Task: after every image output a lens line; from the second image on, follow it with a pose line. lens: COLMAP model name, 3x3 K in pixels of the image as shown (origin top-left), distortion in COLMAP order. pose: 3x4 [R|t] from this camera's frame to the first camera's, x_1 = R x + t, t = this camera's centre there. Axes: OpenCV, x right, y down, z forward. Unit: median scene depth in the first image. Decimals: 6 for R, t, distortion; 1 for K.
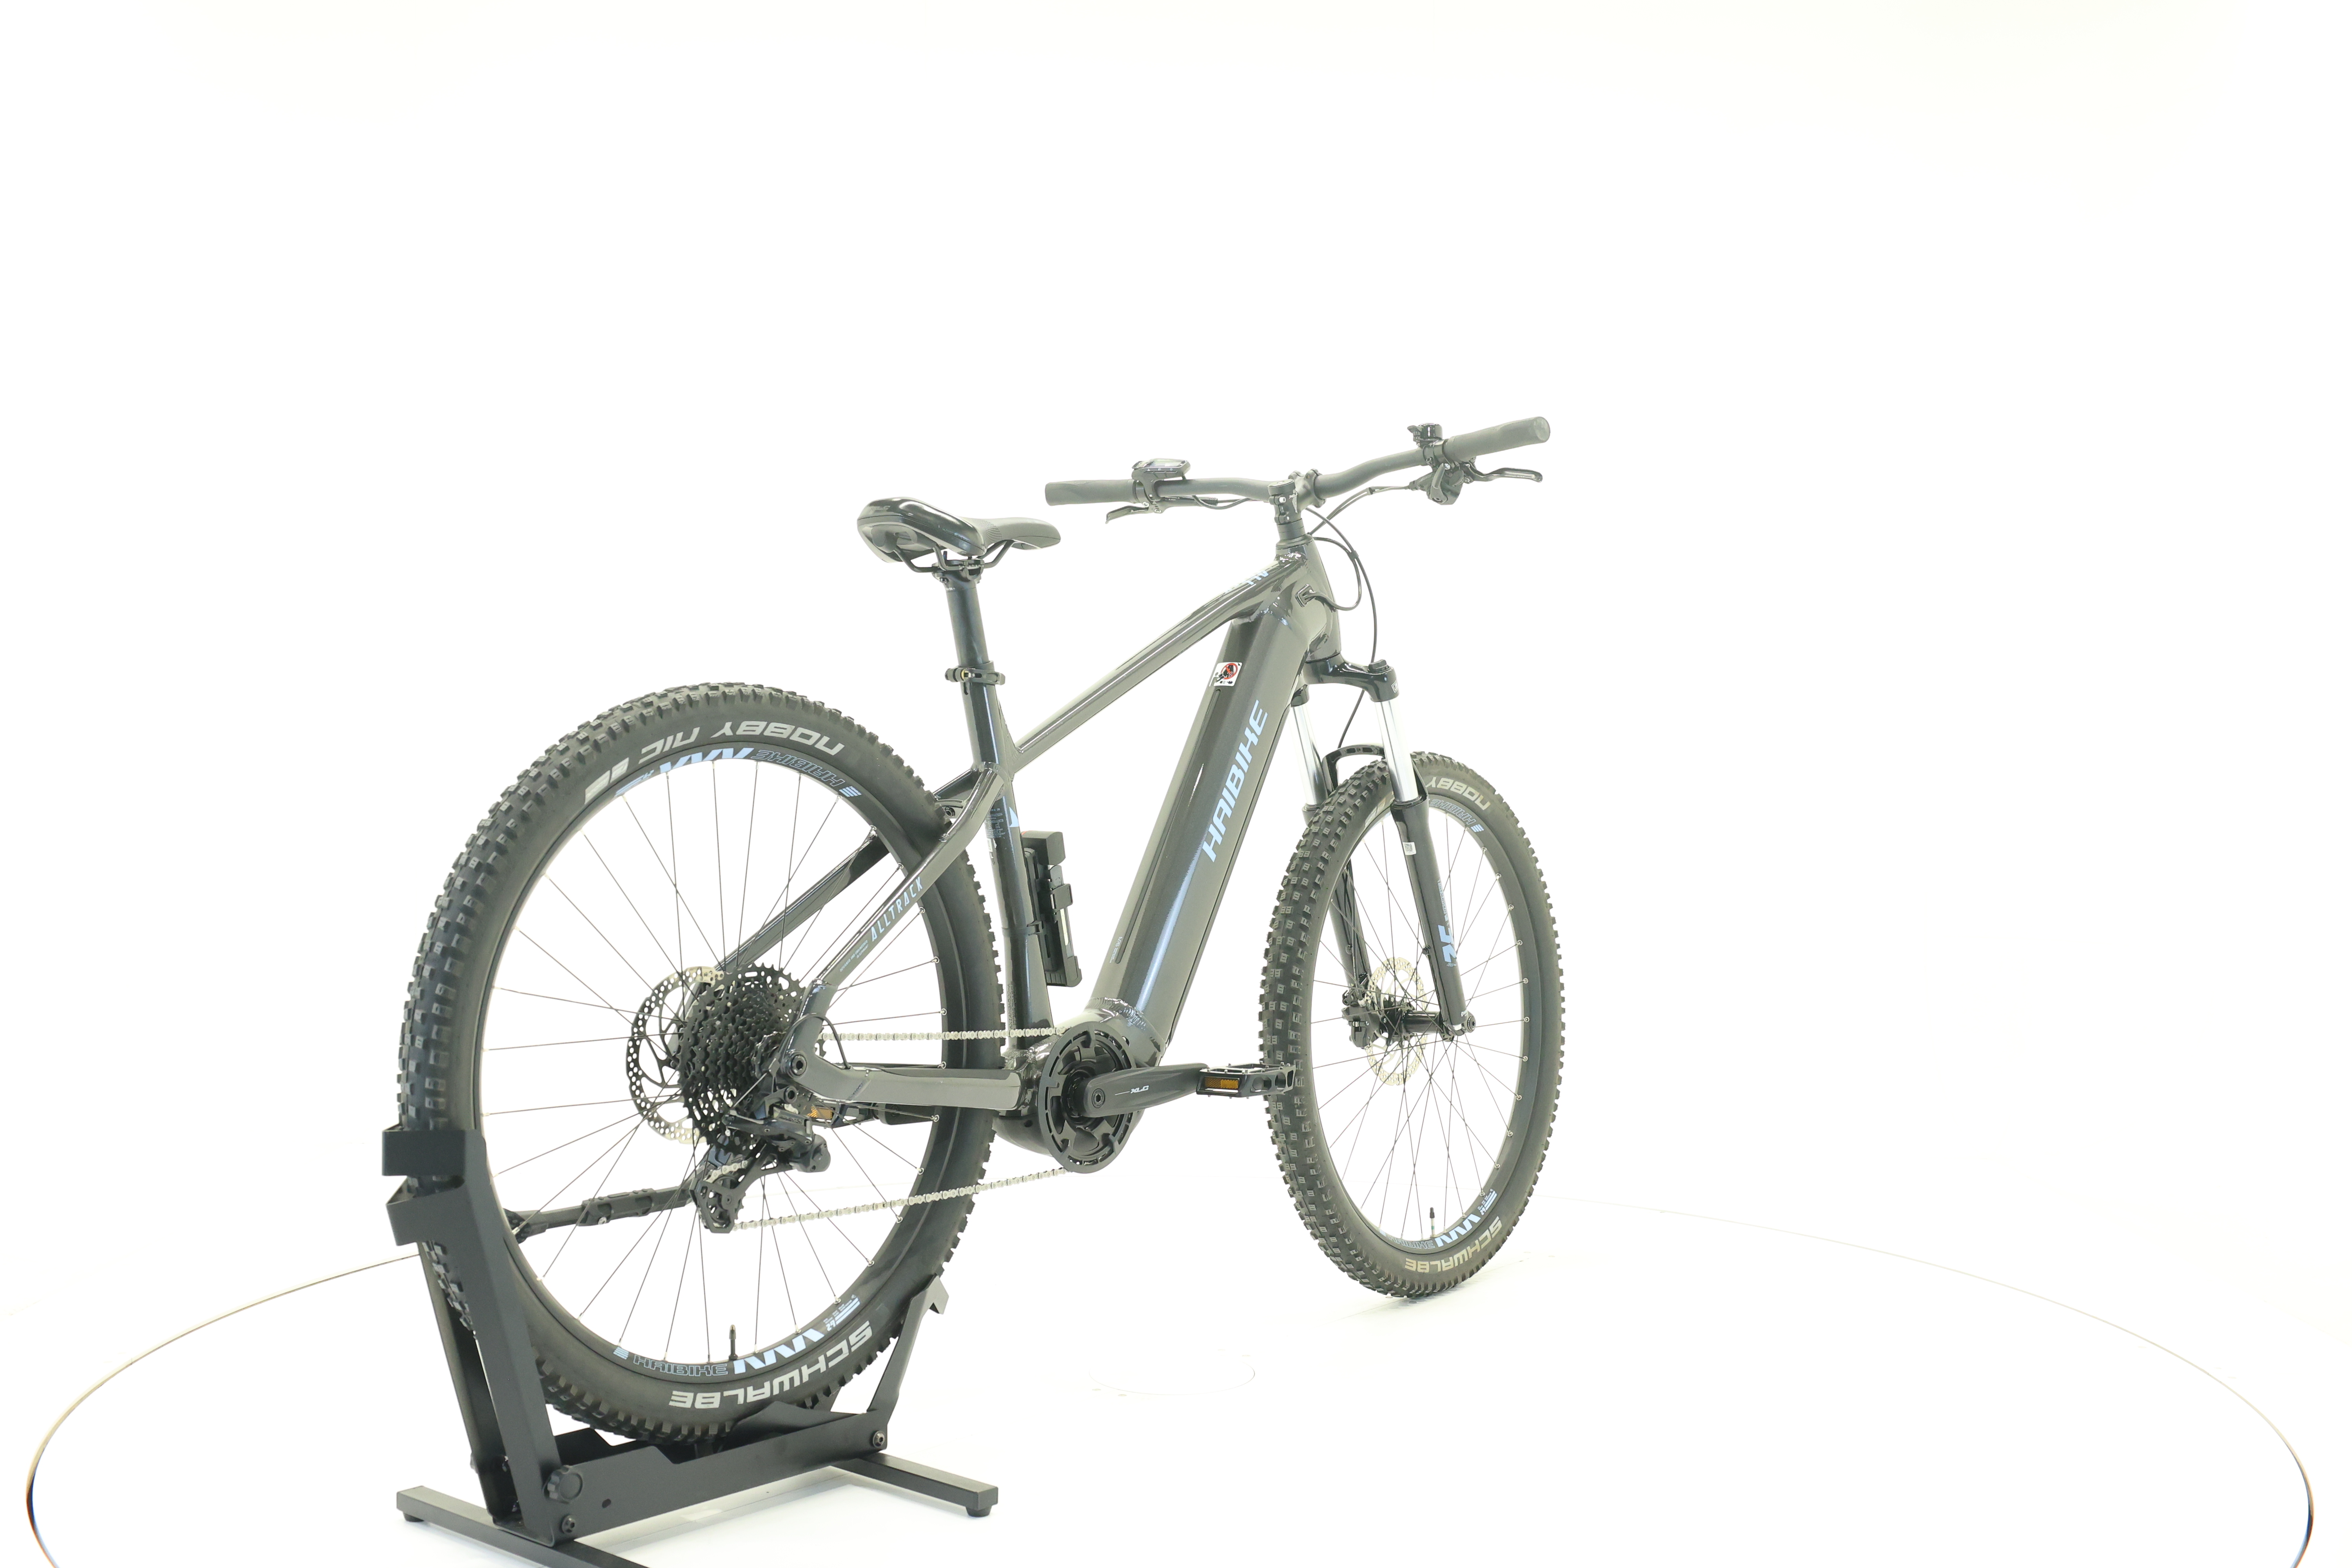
lens RADIAL K [[2461.4, 0, 1167.5], [0, 2461.4, 782.8], [0, 0, 1]] dist [-0.005277, 0.000000]
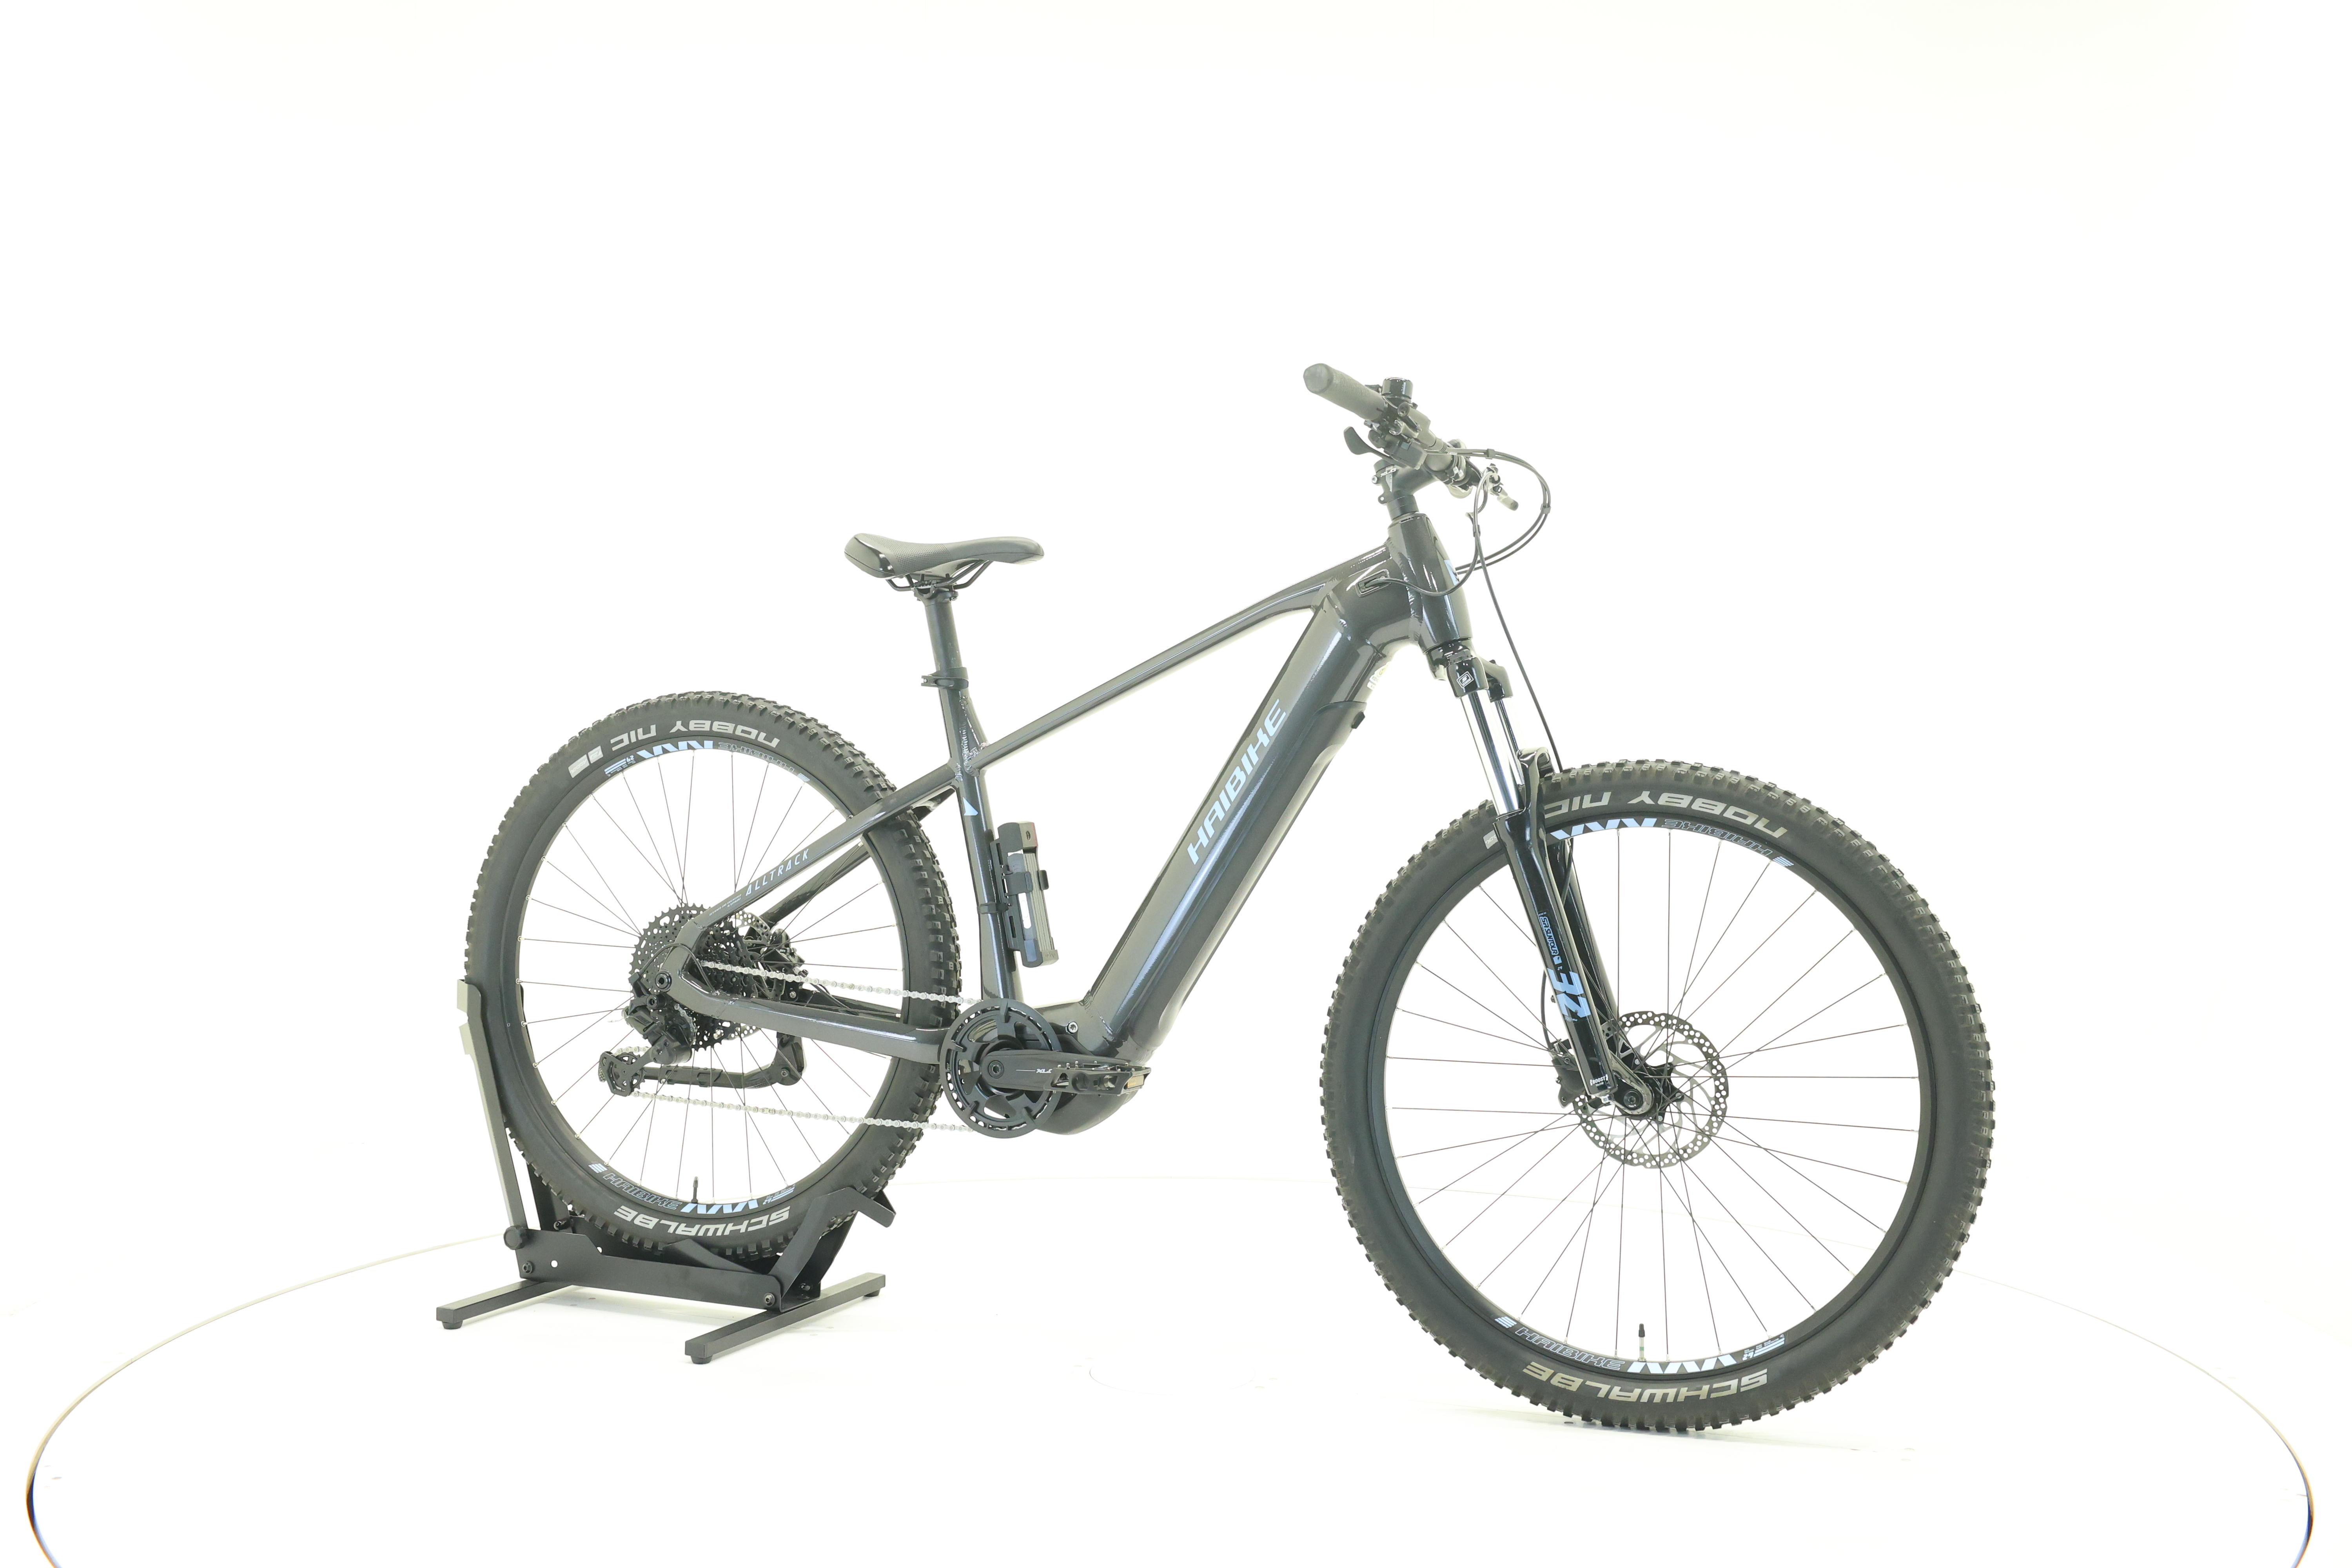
lens RADIAL K [[2461.4, 0, 1179.5], [0, 2461.4, 785.6], [0, 0, 1]] dist [-0.005277, 0.000000]
pose [[0.292893, 0.021439, -0.955905, 1.040521], [-0.027337, 0.999528, 0.014041, -0.014068], [0.955754, 0.022019, 0.293340, 0.767902]]
